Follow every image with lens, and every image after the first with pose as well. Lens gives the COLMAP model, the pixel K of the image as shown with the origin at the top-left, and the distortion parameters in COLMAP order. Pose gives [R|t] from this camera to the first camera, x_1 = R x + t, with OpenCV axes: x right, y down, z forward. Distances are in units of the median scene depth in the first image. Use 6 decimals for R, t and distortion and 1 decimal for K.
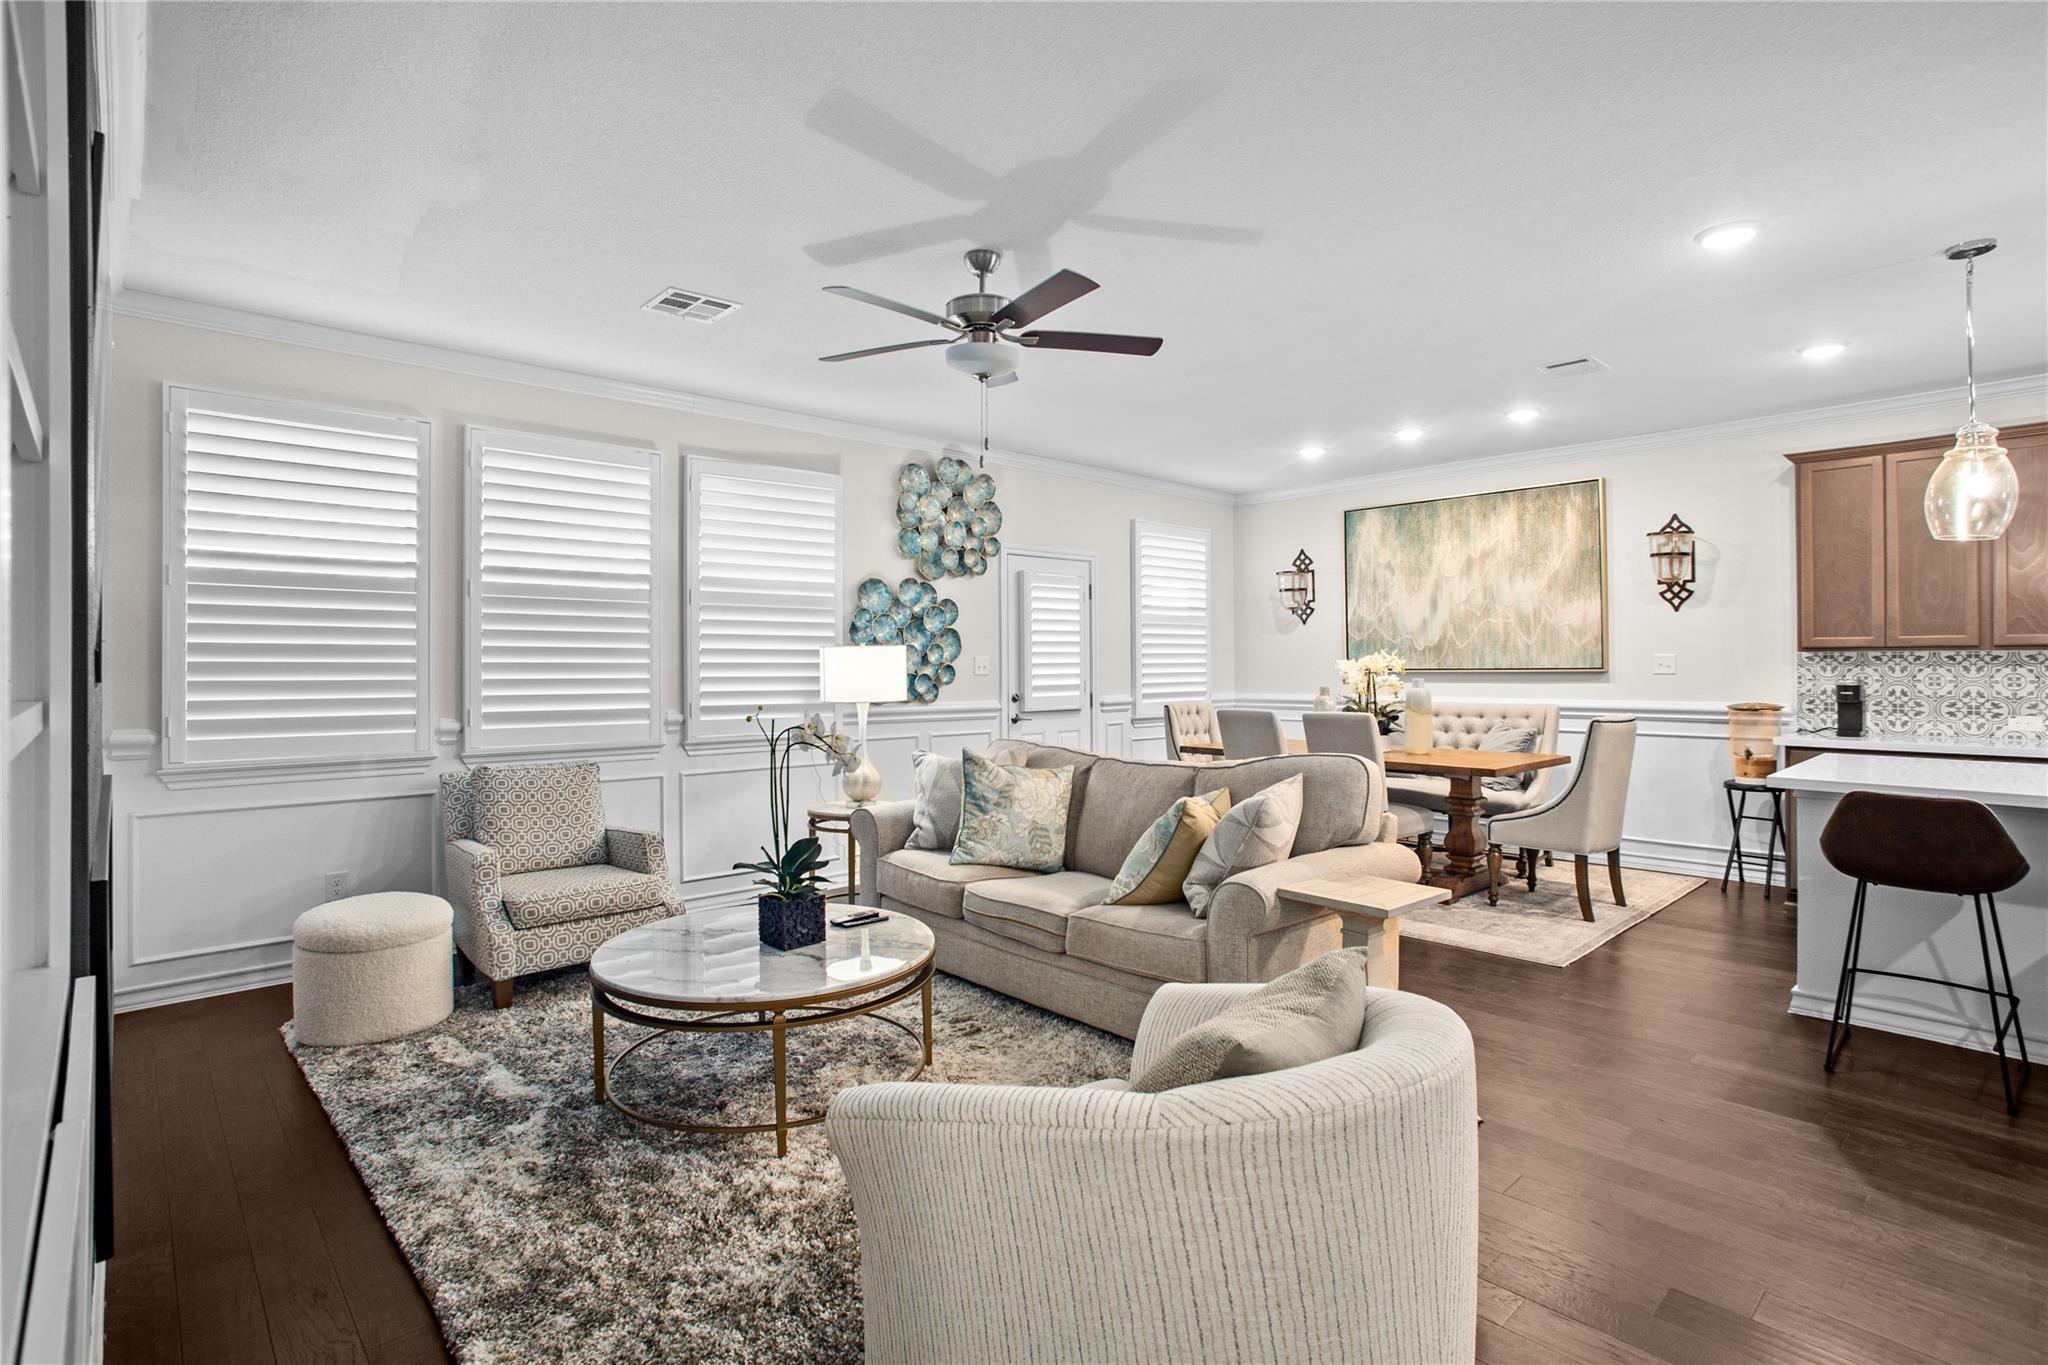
lens RADIAL K [[1008.4, 0, 1029.9], [0, 1008.4, 653.1], [0, 0, 1]] dist [-0.051895, 0.015562]
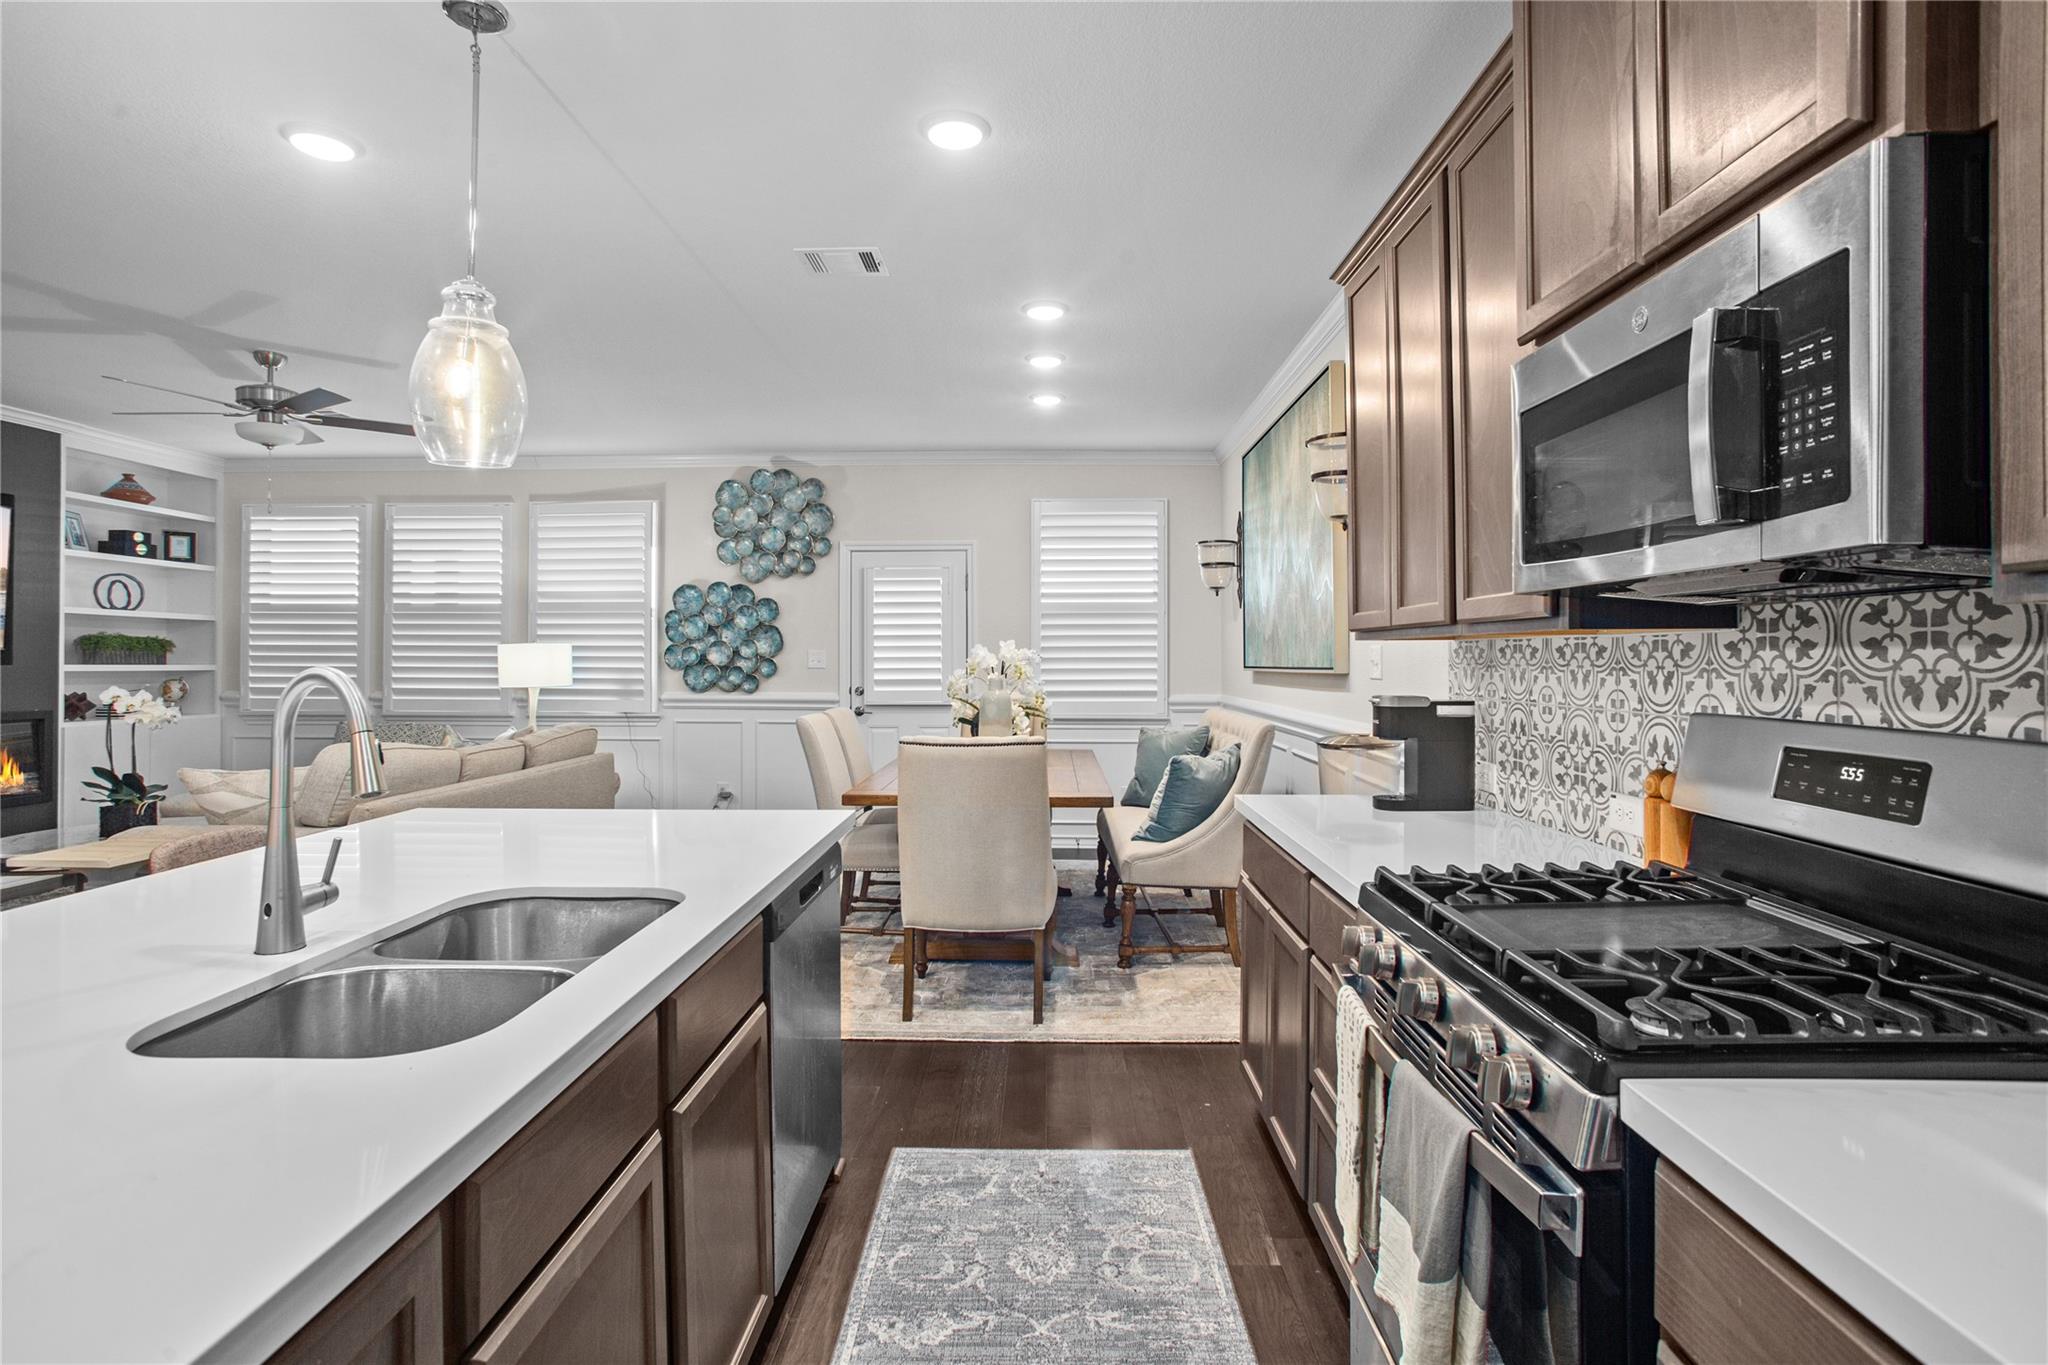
lens RADIAL K [[1008.4, 0, 1043.7], [0, 1008.4, 638.6], [0, 0, 1]] dist [-0.051895, 0.015562]
pose [[0.718318, -0.010914, -0.695629, 0.908837], [0.005798, 0.999936, -0.009701, 0.002192], [0.695691, 0.002935, 0.718335, 0.440818]]
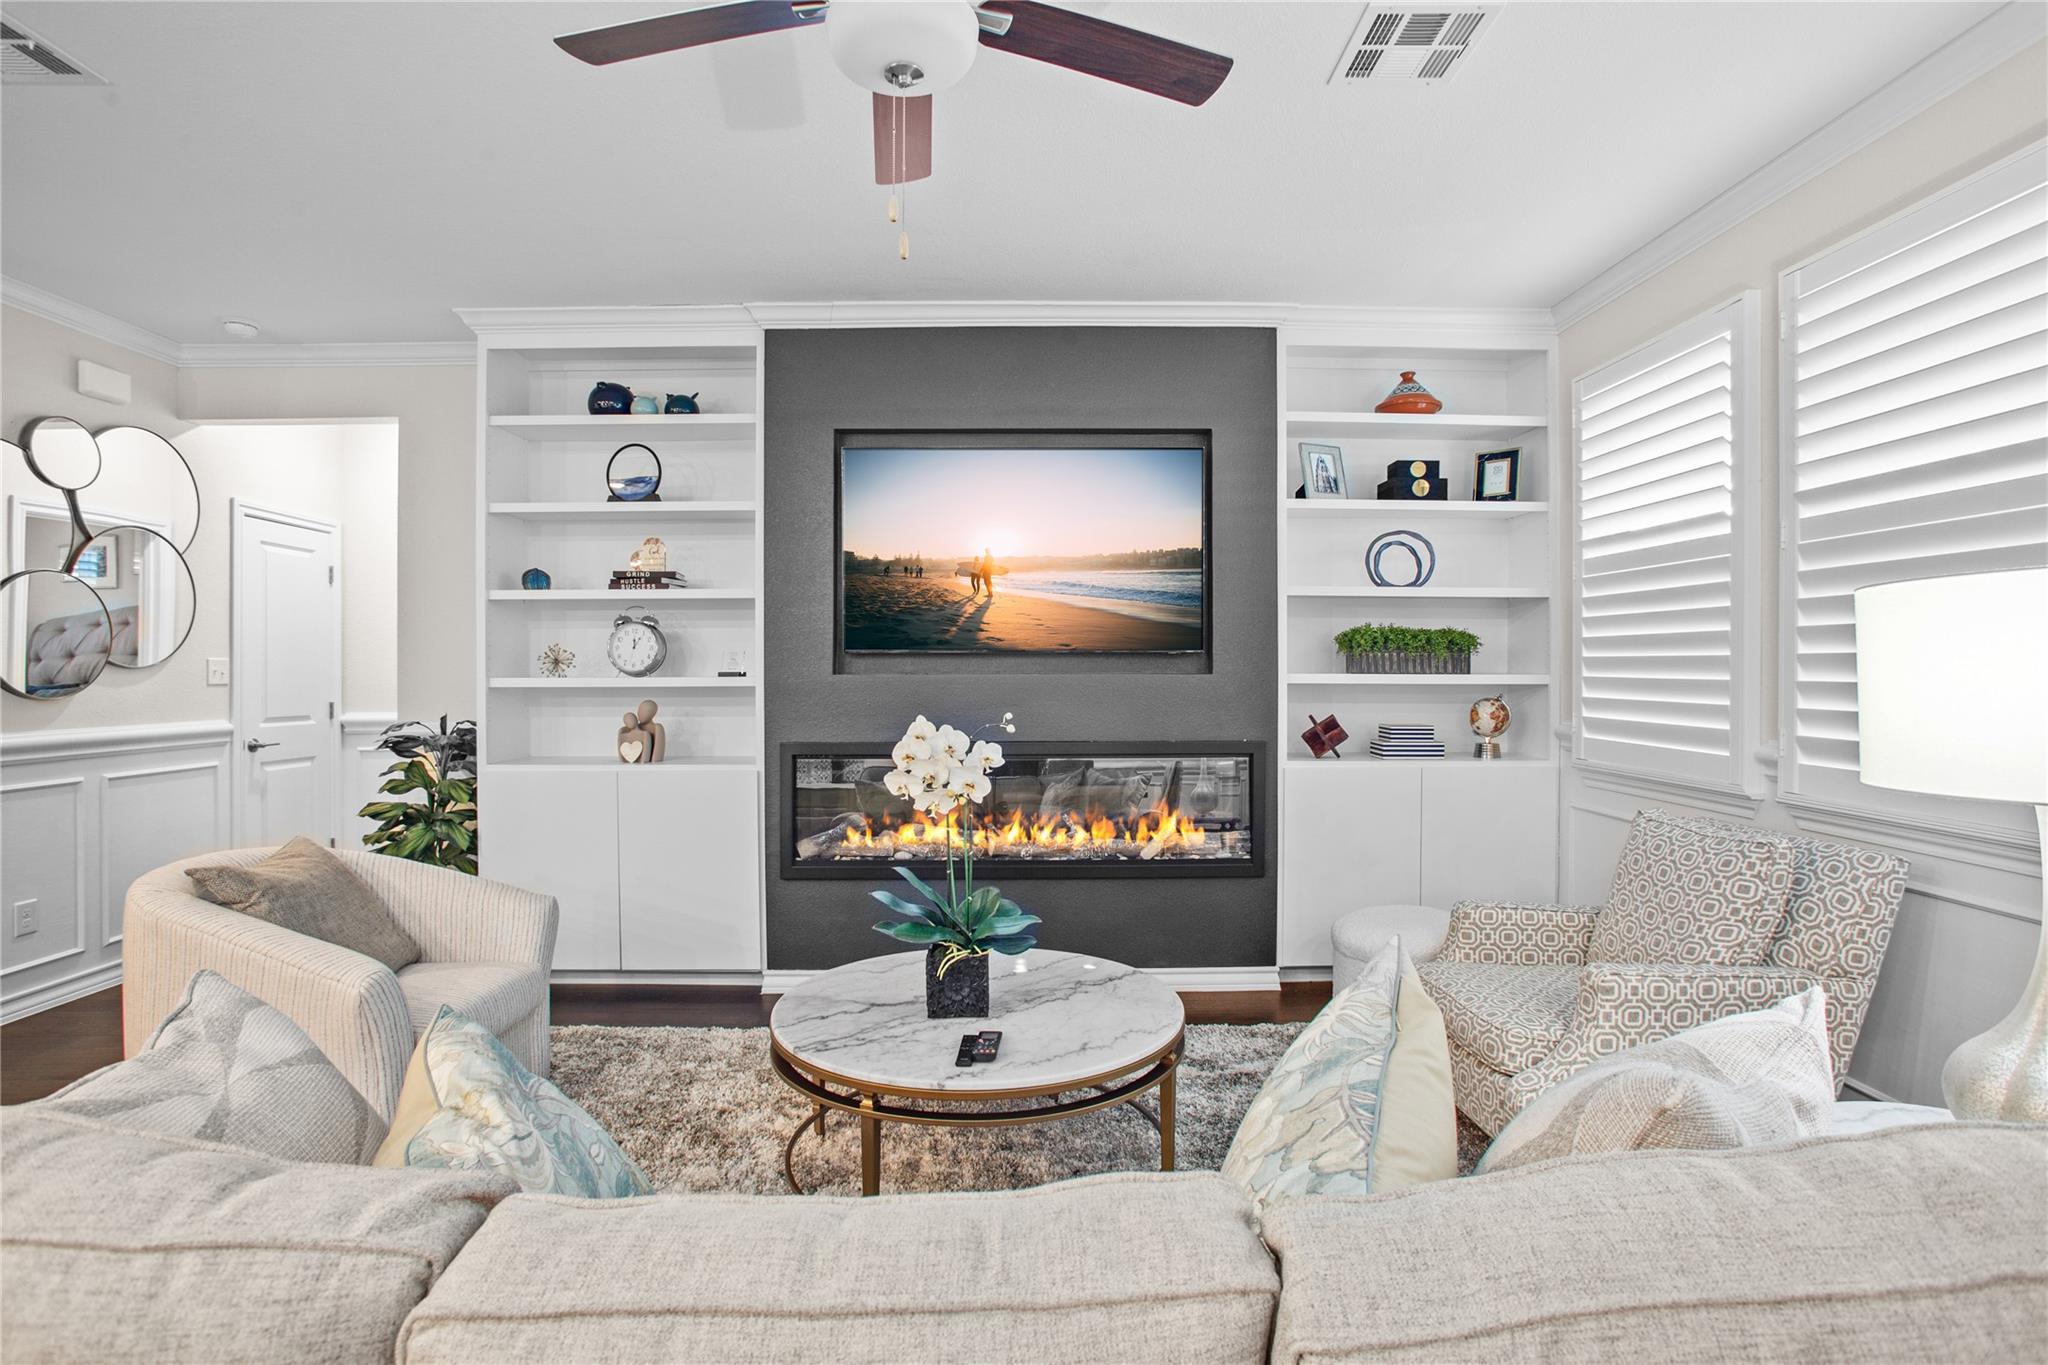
lens RADIAL K [[1008.4, 0, 1035.1], [0, 1008.4, 679.8], [0, 0, 1]] dist [-0.051895, 0.015562]
pose [[-0.673565, 0.014199, -0.738992, 0.156675], [0.015547, 0.999866, 0.005041, 0.010733], [0.738965, -0.008094, -0.673696, 0.771509]]
